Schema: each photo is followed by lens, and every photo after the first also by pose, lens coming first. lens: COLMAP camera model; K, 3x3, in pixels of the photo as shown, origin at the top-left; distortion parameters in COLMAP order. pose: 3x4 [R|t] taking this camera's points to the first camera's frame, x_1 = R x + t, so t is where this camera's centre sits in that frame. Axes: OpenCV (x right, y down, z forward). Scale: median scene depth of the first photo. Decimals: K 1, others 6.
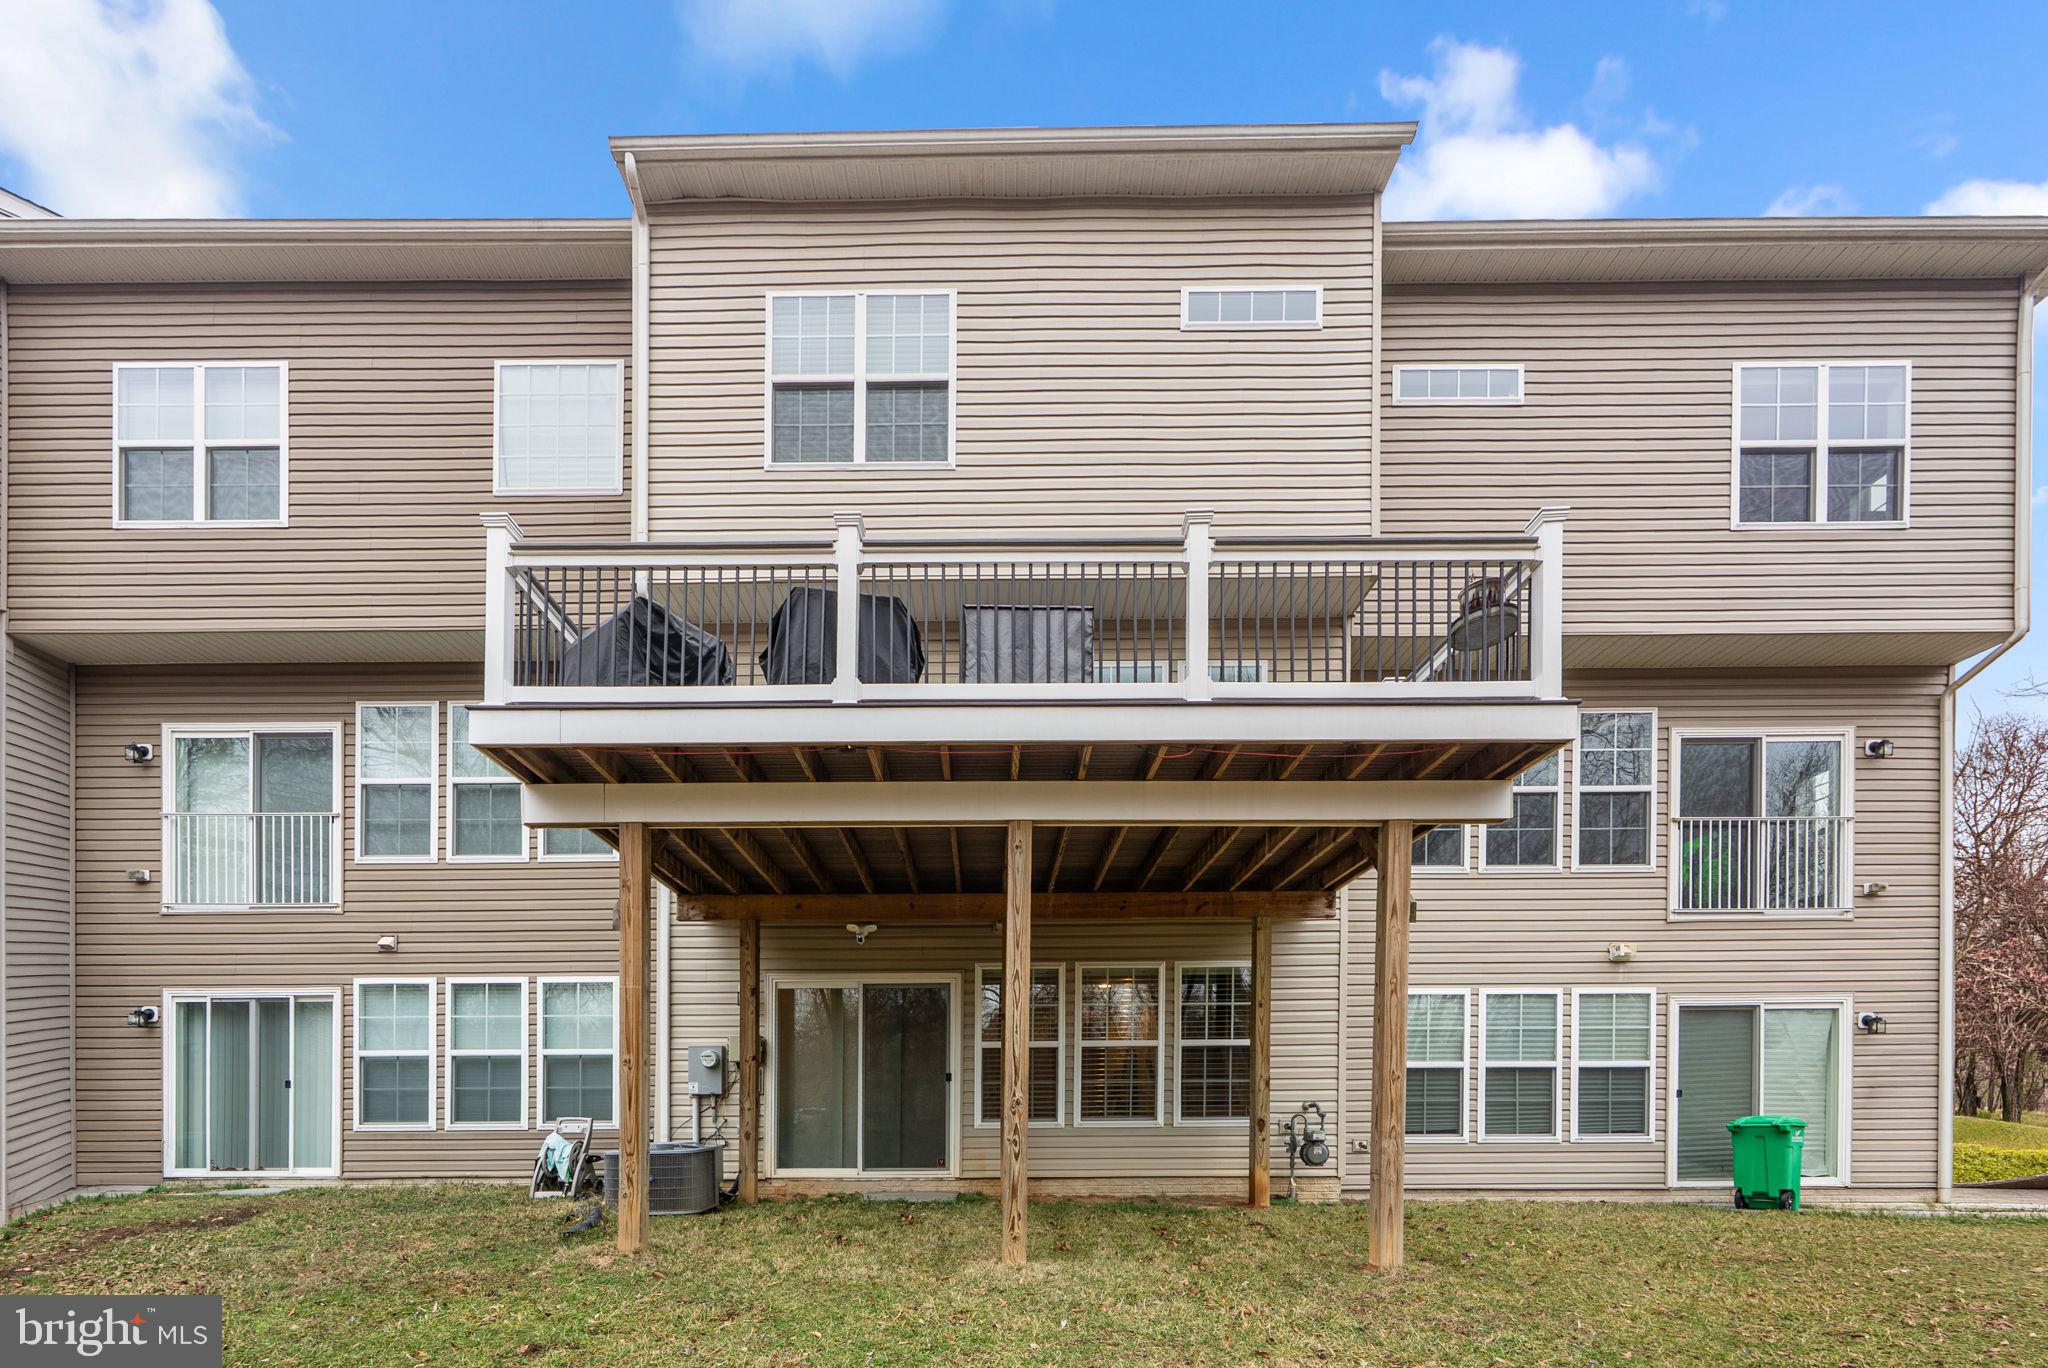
lens RADIAL K [[886.5, 0, 1023.4], [0, 886.5, 724.9], [0, 0, 1]] dist [-0.000360, 0.000849]
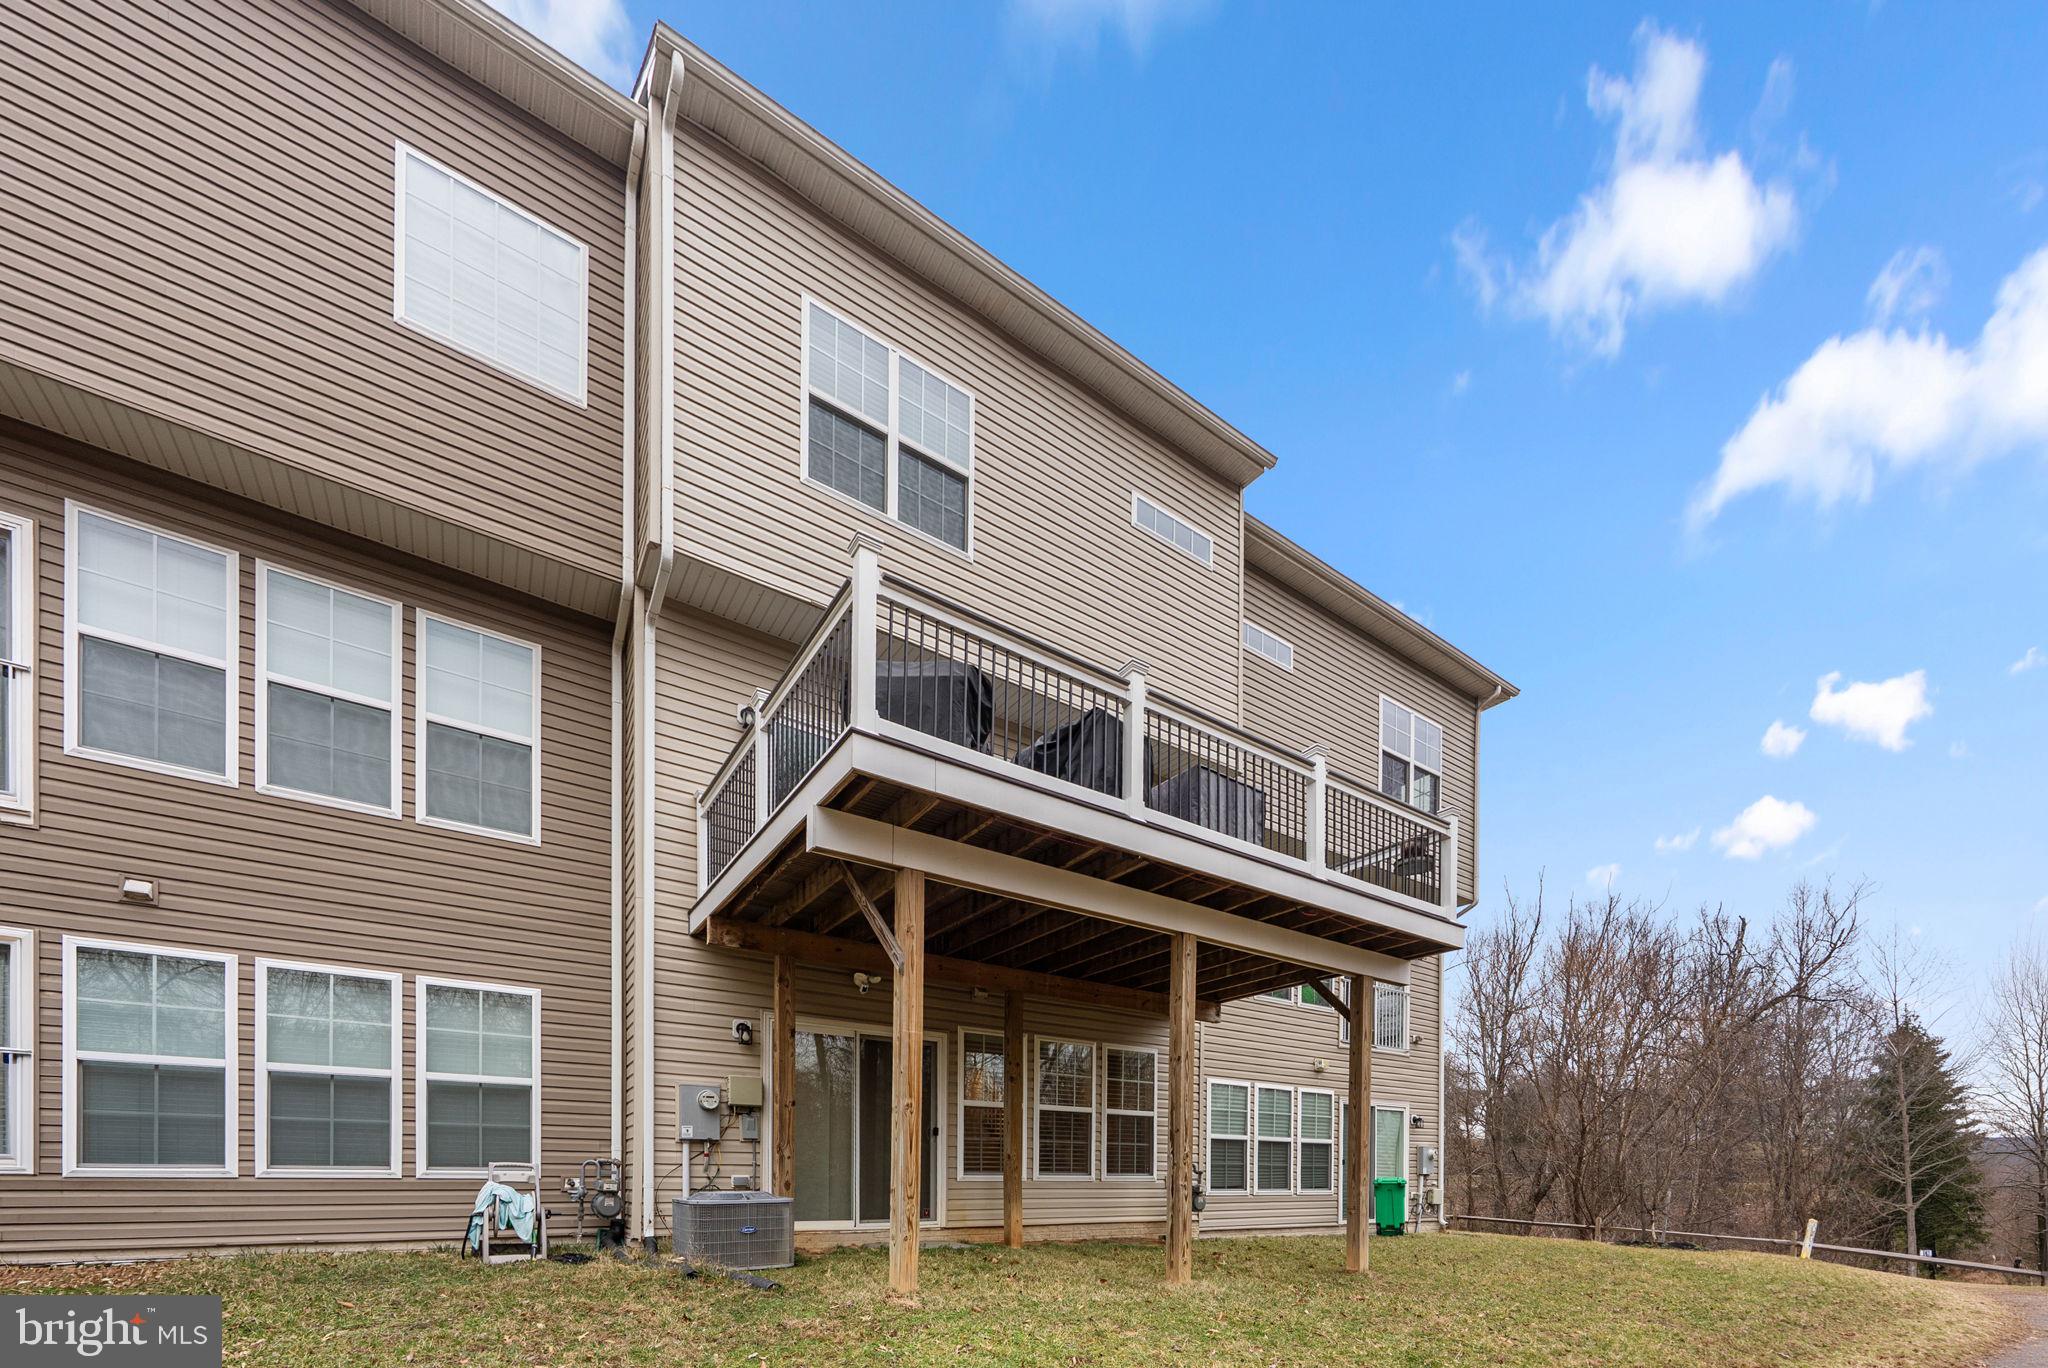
lens RADIAL K [[929.8, 0, 1020.2], [0, 929.8, 669.7], [0, 0, 1]] dist [-0.003133, 0.000185]
pose [[0.757853, 0.323465, 0.566595, -0.800702], [-0.268758, 0.946115, -0.180652, 0.039362], [-0.594499, -0.015369, 0.803950, 0.033817]]
